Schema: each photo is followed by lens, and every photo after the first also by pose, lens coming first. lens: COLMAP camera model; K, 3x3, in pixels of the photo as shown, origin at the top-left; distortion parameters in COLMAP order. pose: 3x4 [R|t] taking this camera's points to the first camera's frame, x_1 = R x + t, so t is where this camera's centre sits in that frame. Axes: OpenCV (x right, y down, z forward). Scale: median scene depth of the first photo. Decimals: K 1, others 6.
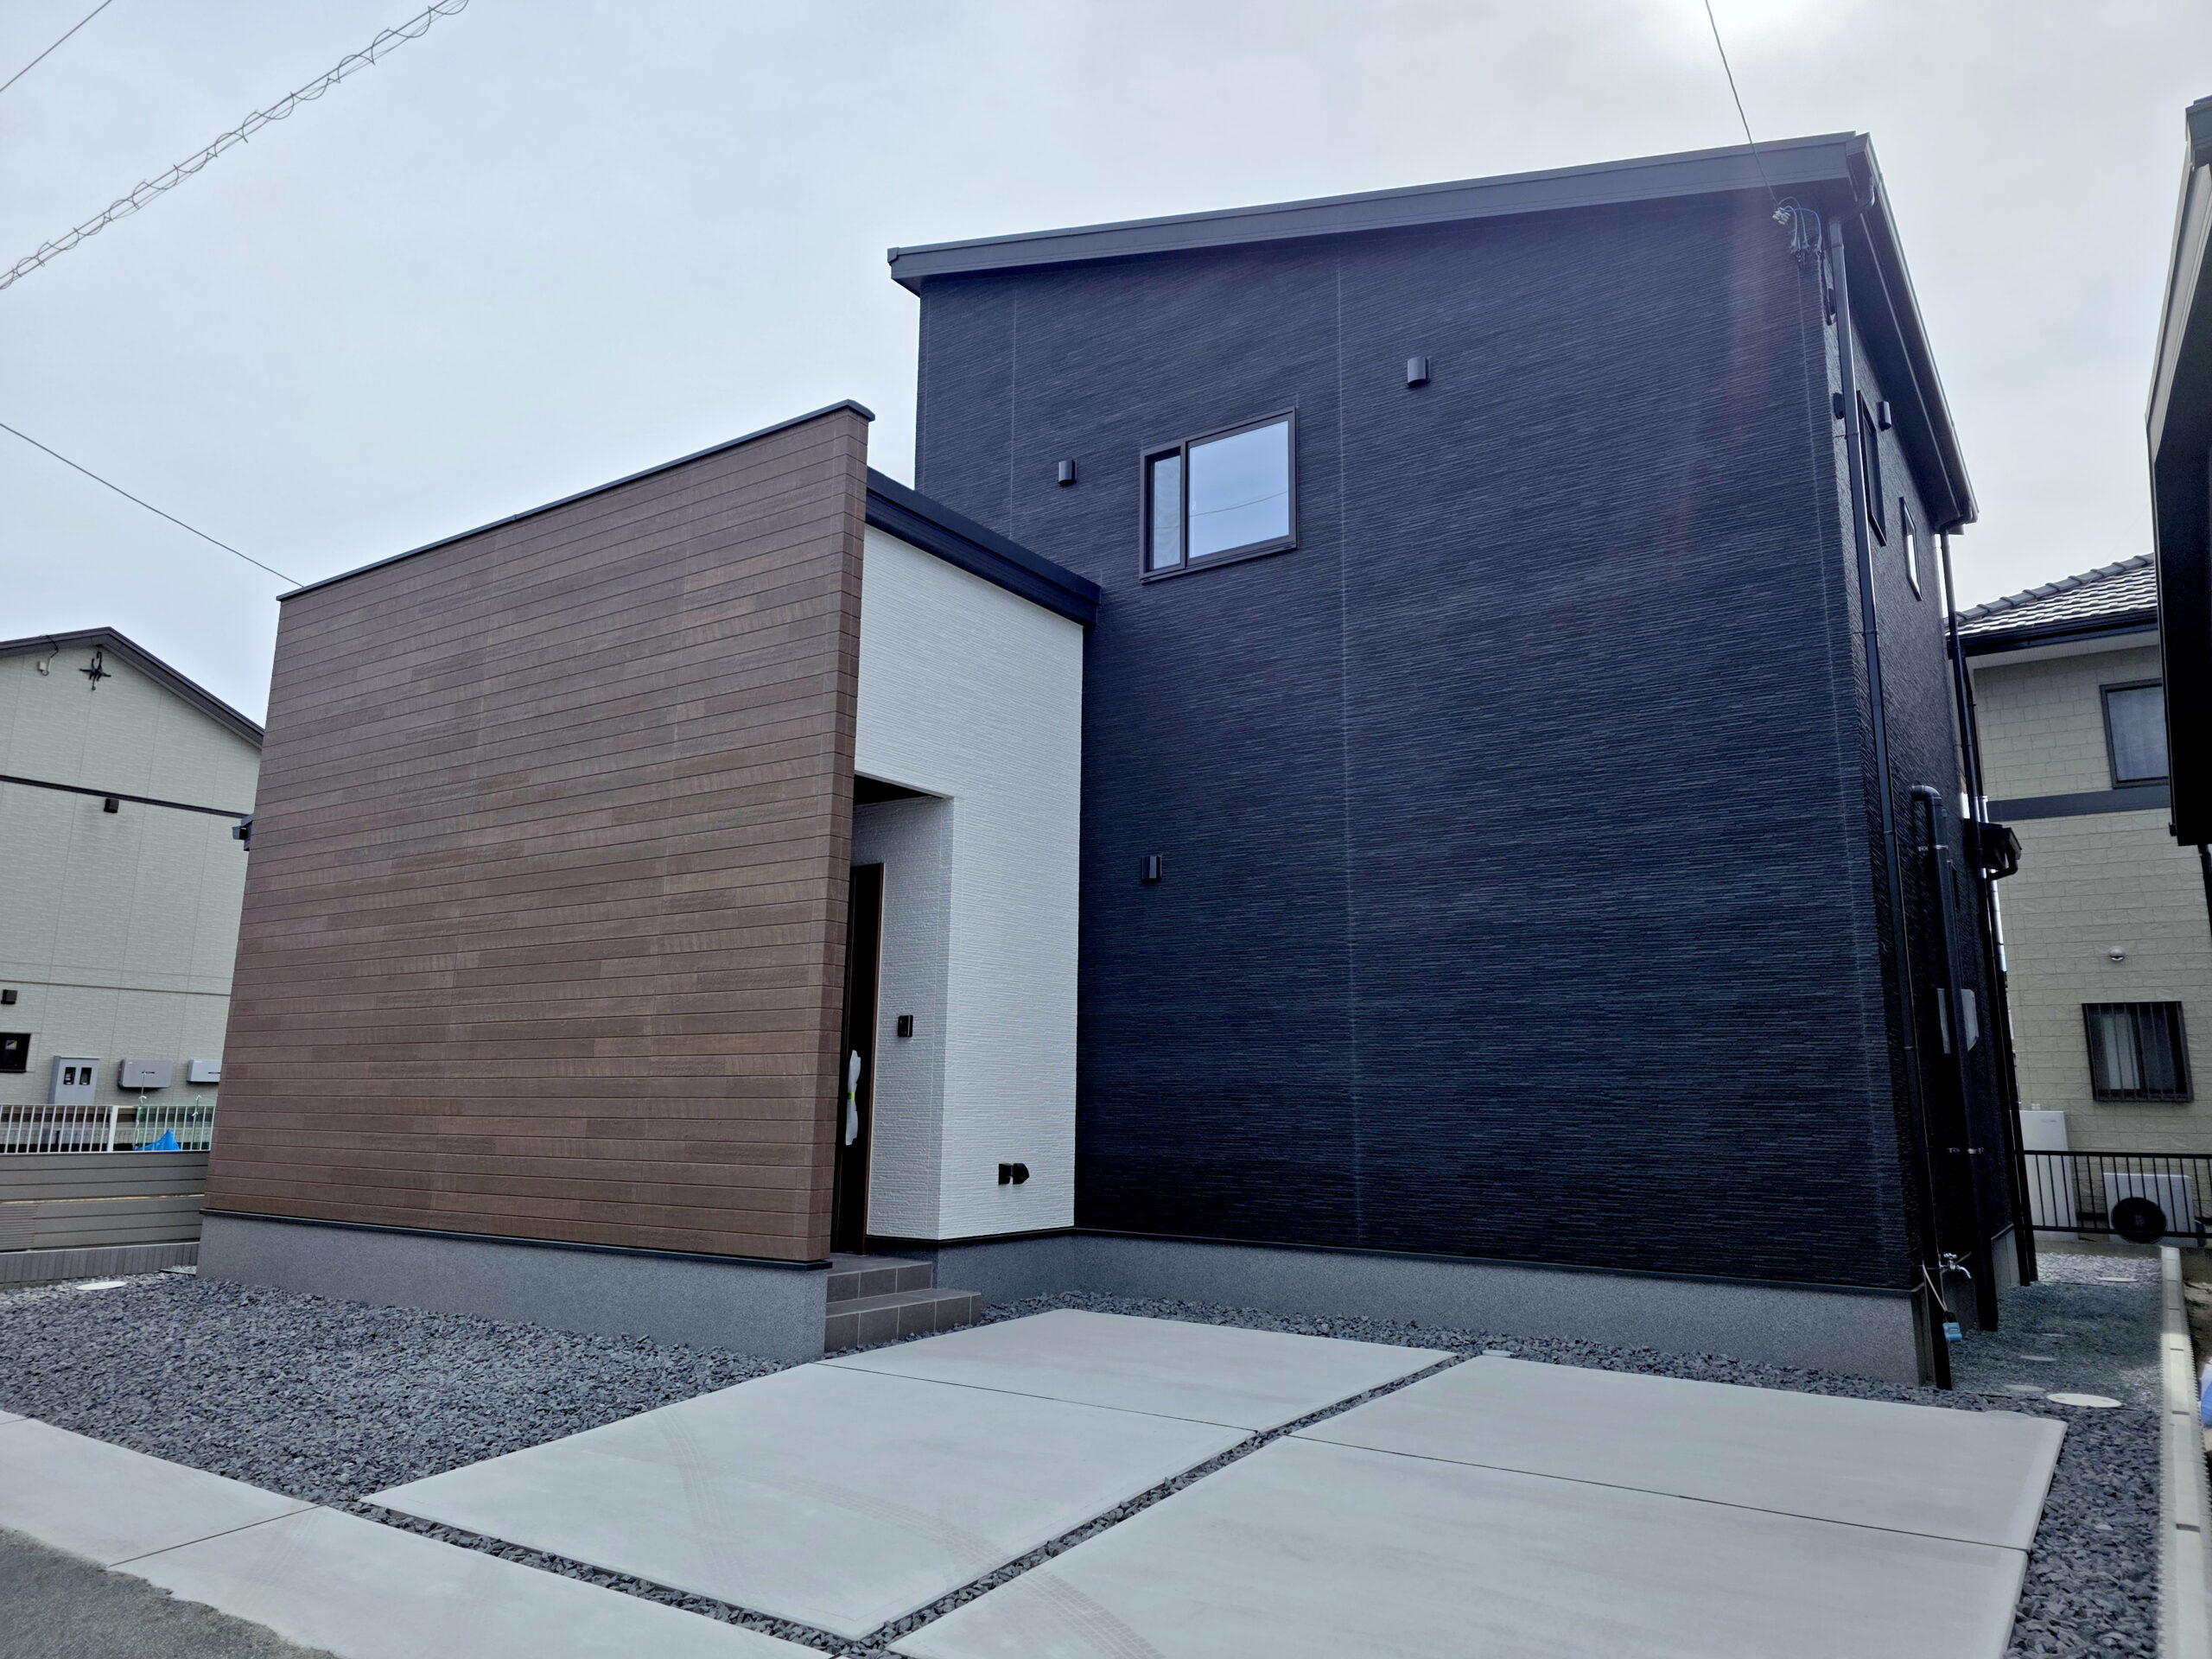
lens RADIAL K [[1482.6, 0, 1101.8], [0, 1482.6, 813.3], [0, 0, 1]] dist [0.062562, -0.056509]
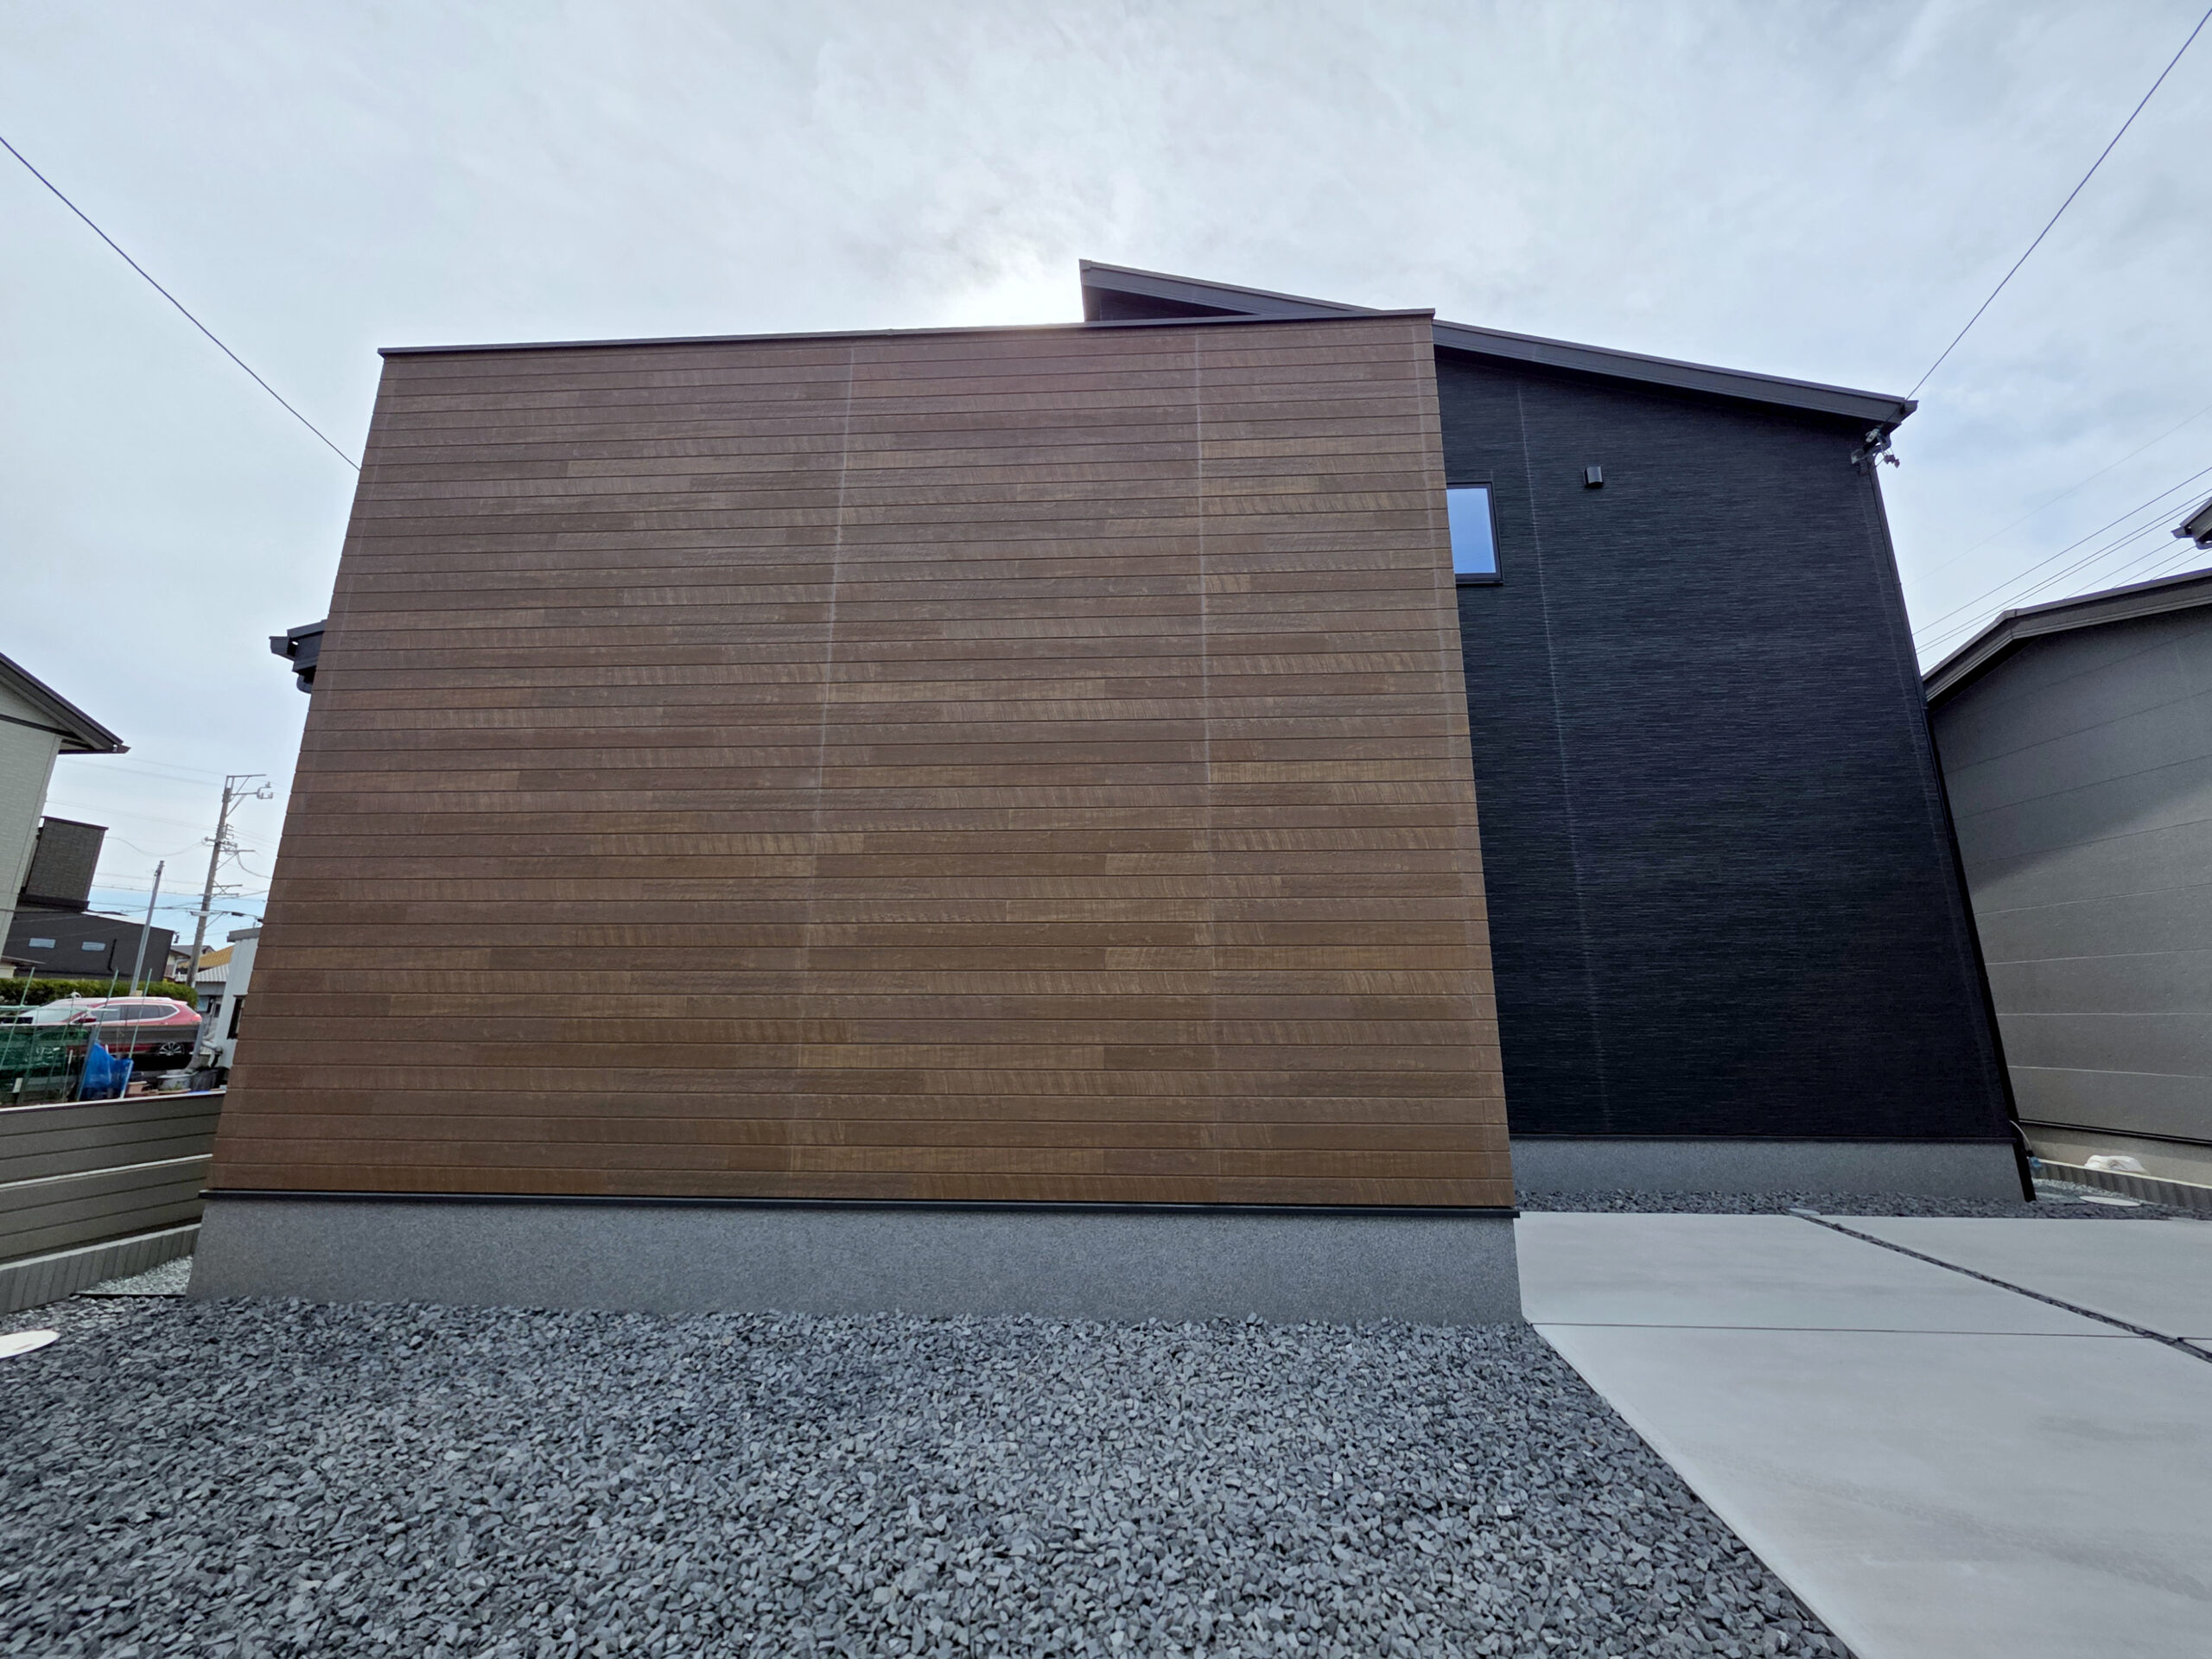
lens RADIAL K [[884.3, 0, 1103.4], [0, 884.3, 817.7], [0, 0, 1]] dist [-0.001702, 0.001171]
pose [[0.851208, 0.106446, 0.513921, -0.574906], [-0.093472, 0.994308, -0.051129, 0.100866], [-0.516438, -0.004516, 0.856313, 0.562765]]
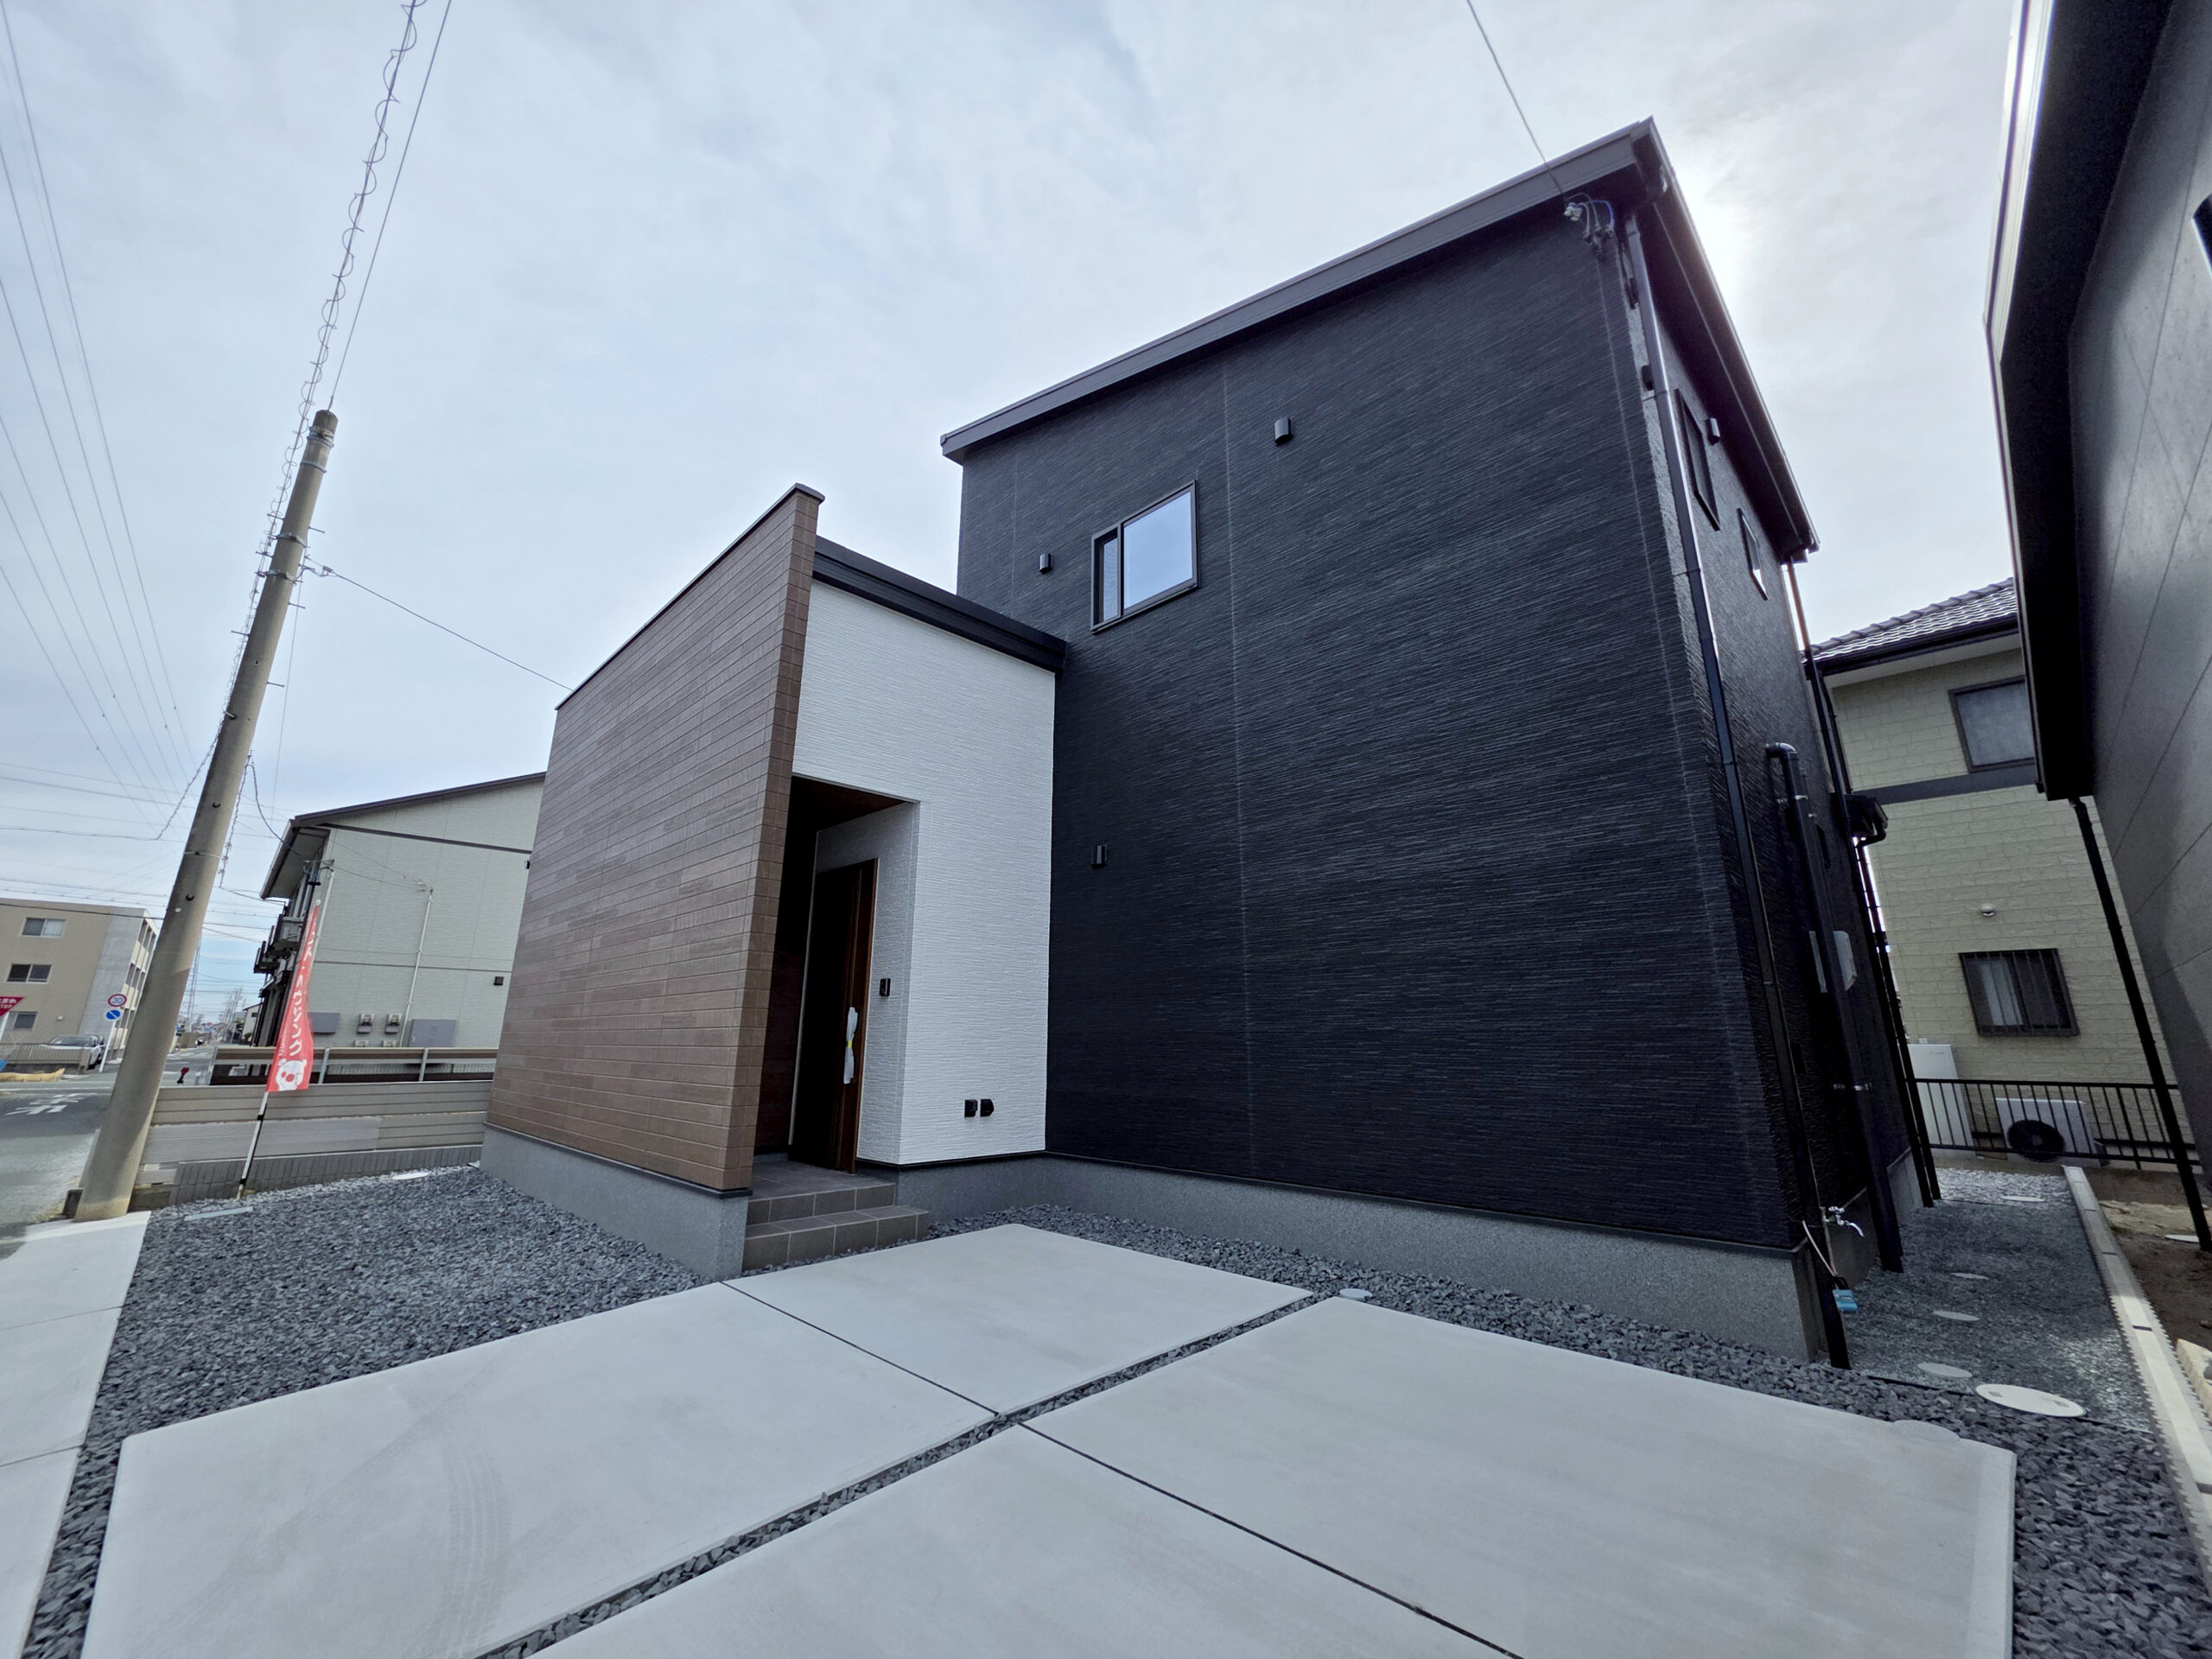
lens RADIAL K [[884.3, 0, 1104.2], [0, 884.3, 814.2], [0, 0, 1]] dist [-0.001702, 0.001171]
pose [[0.983069, -0.052308, -0.175611, 0.186394], [0.041393, 0.997010, -0.065254, 0.056085], [0.178499, 0.056880, 0.982295, 0.303599]]
